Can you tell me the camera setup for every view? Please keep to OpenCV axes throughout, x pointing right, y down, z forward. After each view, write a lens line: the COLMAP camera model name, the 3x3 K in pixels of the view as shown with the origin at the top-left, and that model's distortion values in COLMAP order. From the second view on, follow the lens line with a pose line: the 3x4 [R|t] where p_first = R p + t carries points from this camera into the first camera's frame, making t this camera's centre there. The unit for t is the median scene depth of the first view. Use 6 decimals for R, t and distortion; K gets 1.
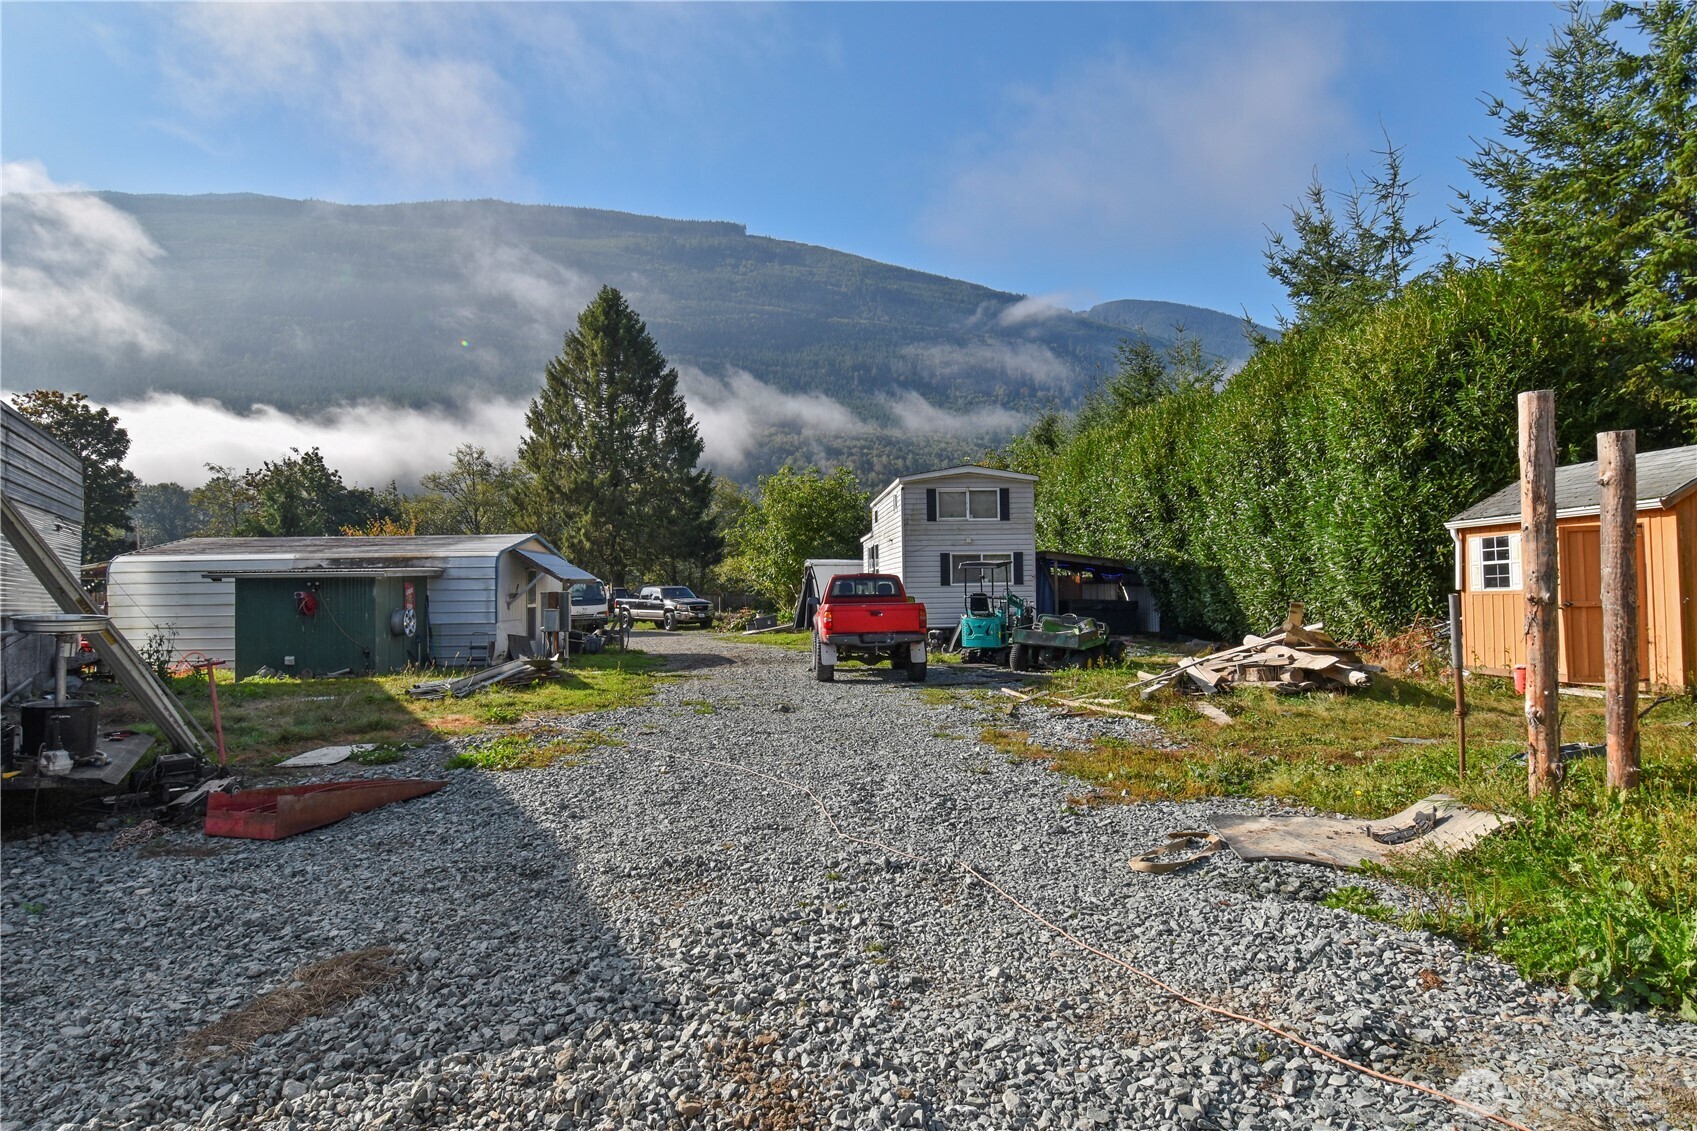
lens RADIAL K [[1020.6, 0, 841.7], [0, 1020.6, 605.1], [0, 0, 1]] dist [-0.034162, -0.005637]
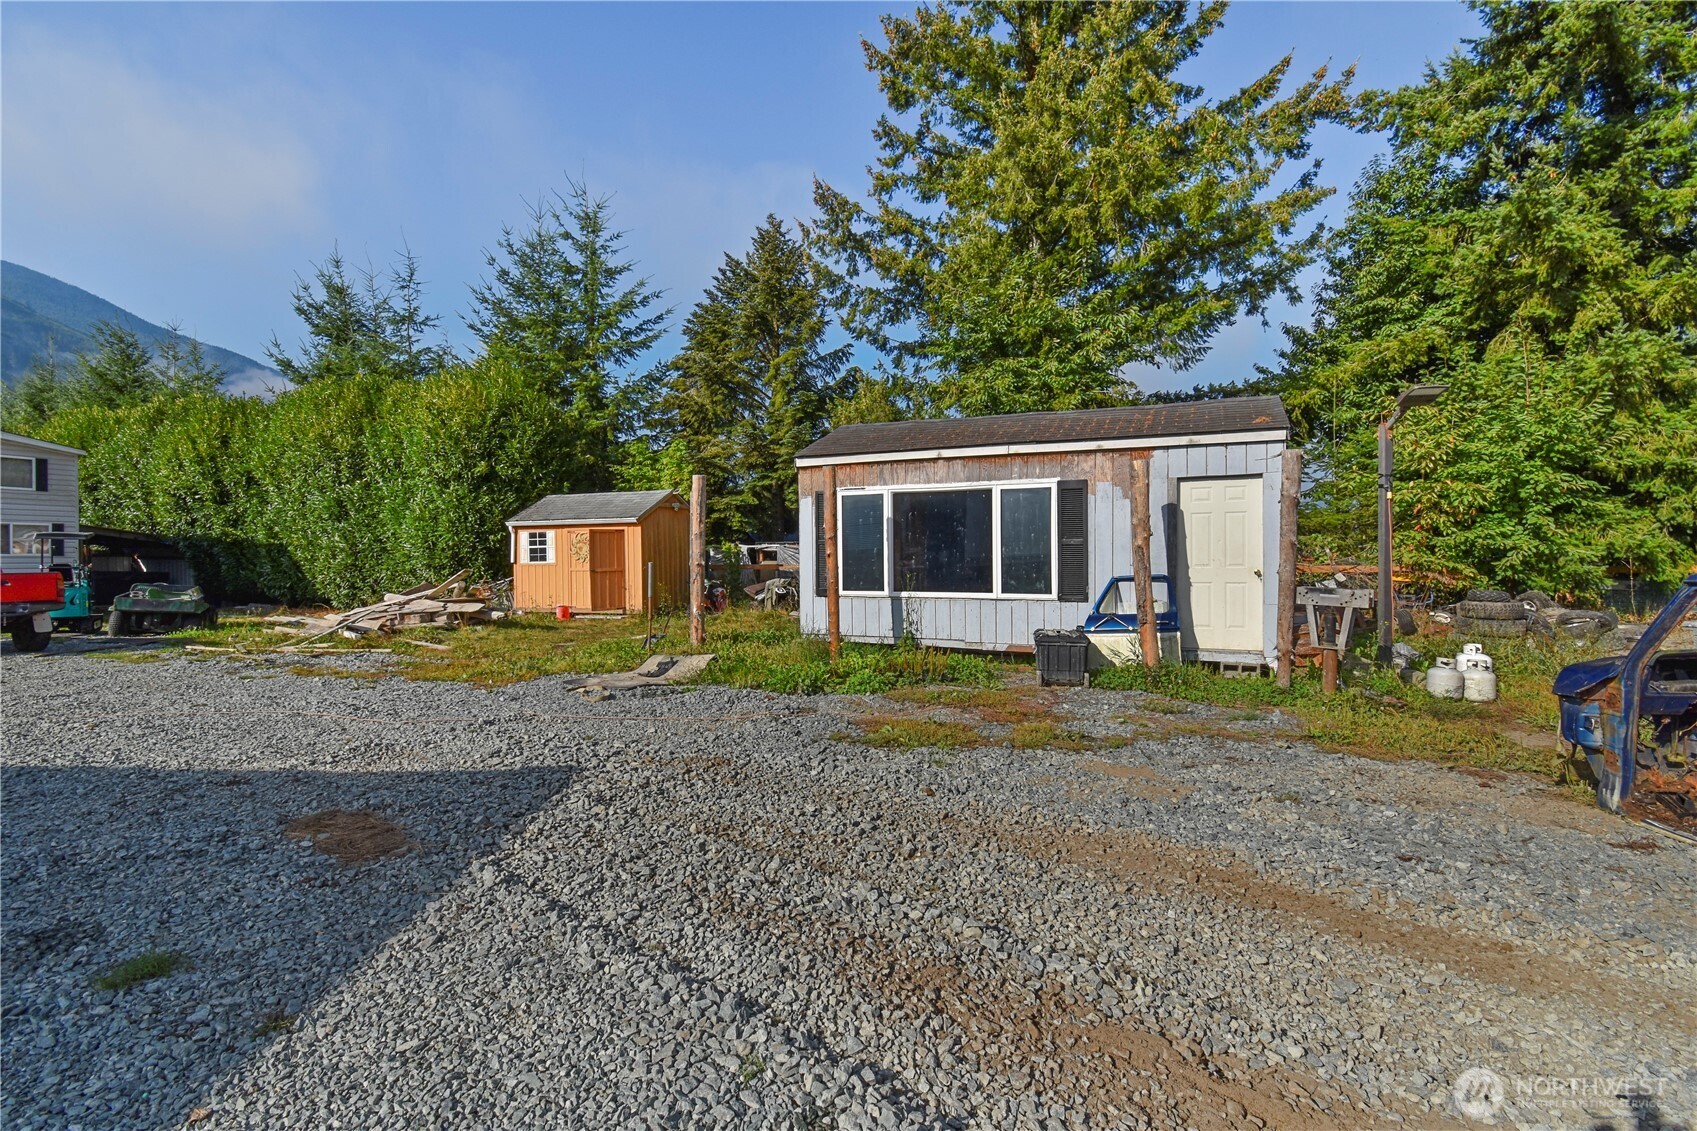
lens RADIAL K [[742.5, 0, 859.2], [0, 742.5, 570.3], [0, 0, 1]] dist [0.015339, -0.014752]
pose [[0.399814, -0.001211, 0.916595, -0.225048], [0.010485, 0.999940, -0.003252, 0.005657], [-0.916536, 0.010911, 0.399803, -0.012183]]
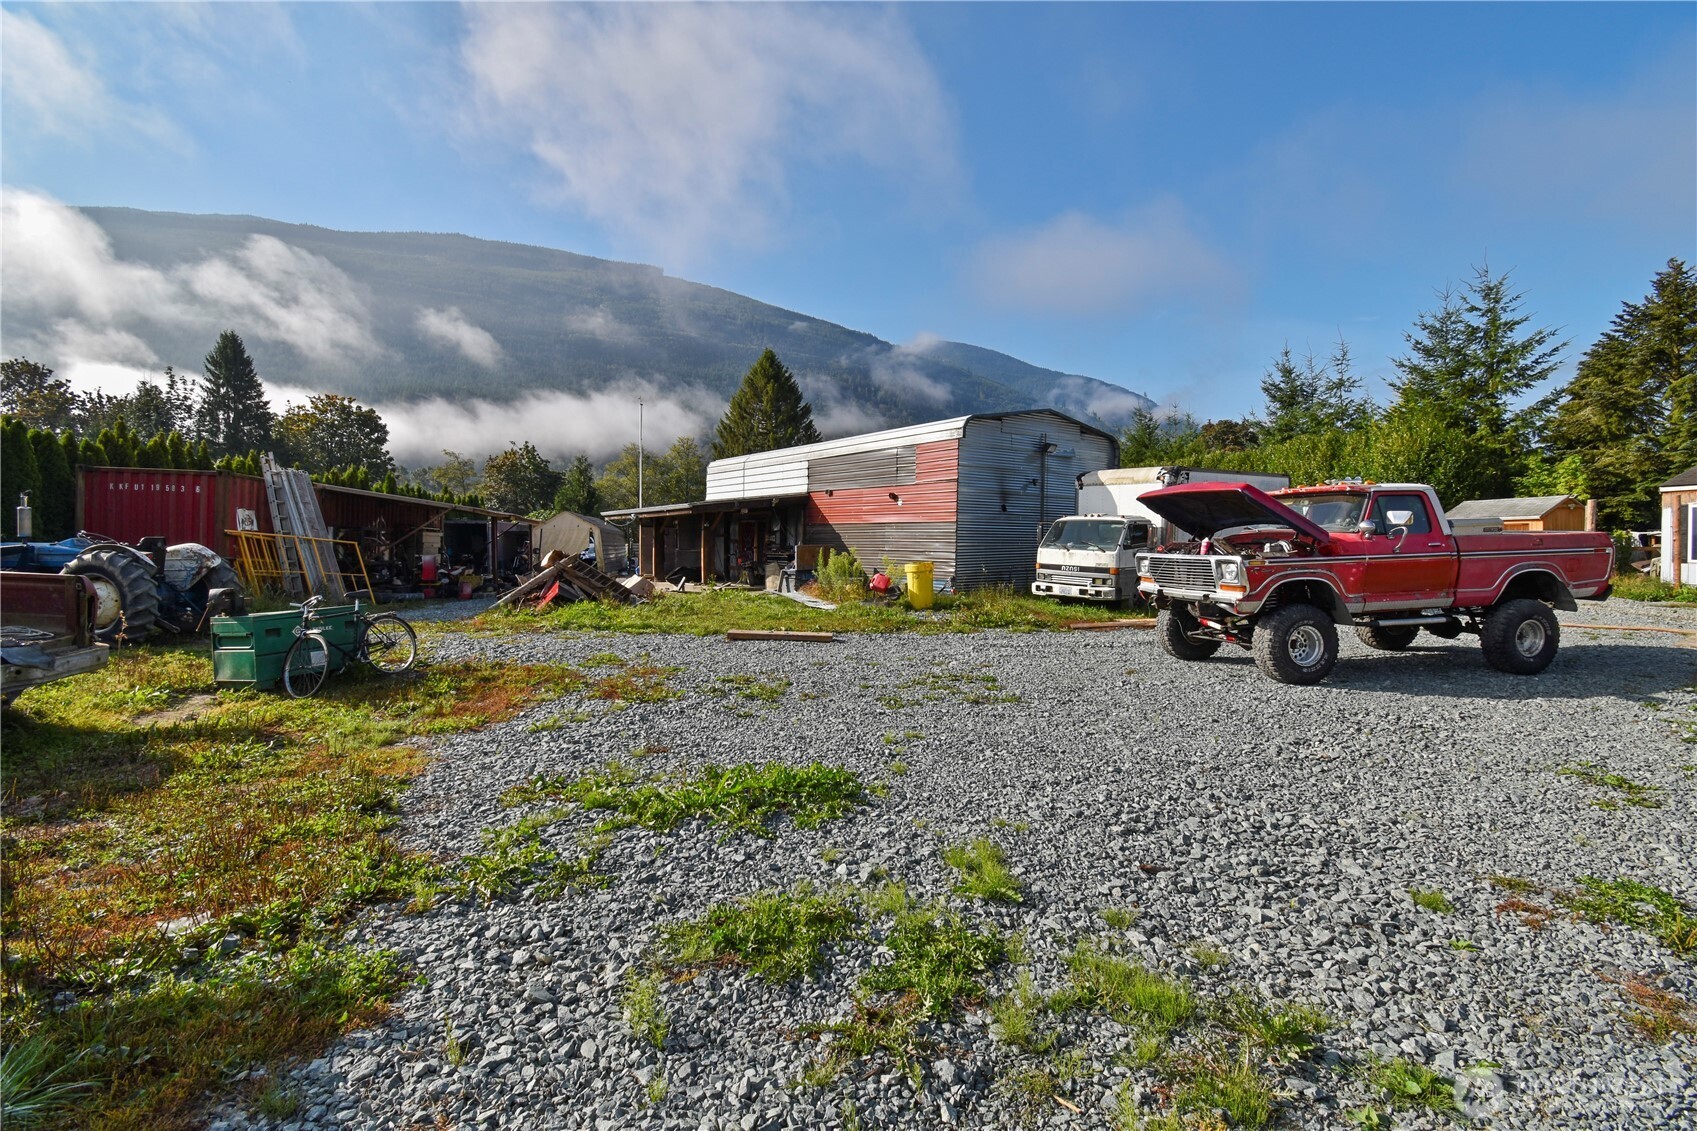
lens RADIAL K [[746.6, 0, 842.0], [0, 746.6, 569.6], [0, 0, 1]] dist [-0.028163, -0.003227]
pose [[0.990067, 0.009567, 0.140268, -0.982178], [-0.011797, 0.999817, 0.015076, 0.032150], [-0.140098, -0.016581, 0.989999, -0.564293]]
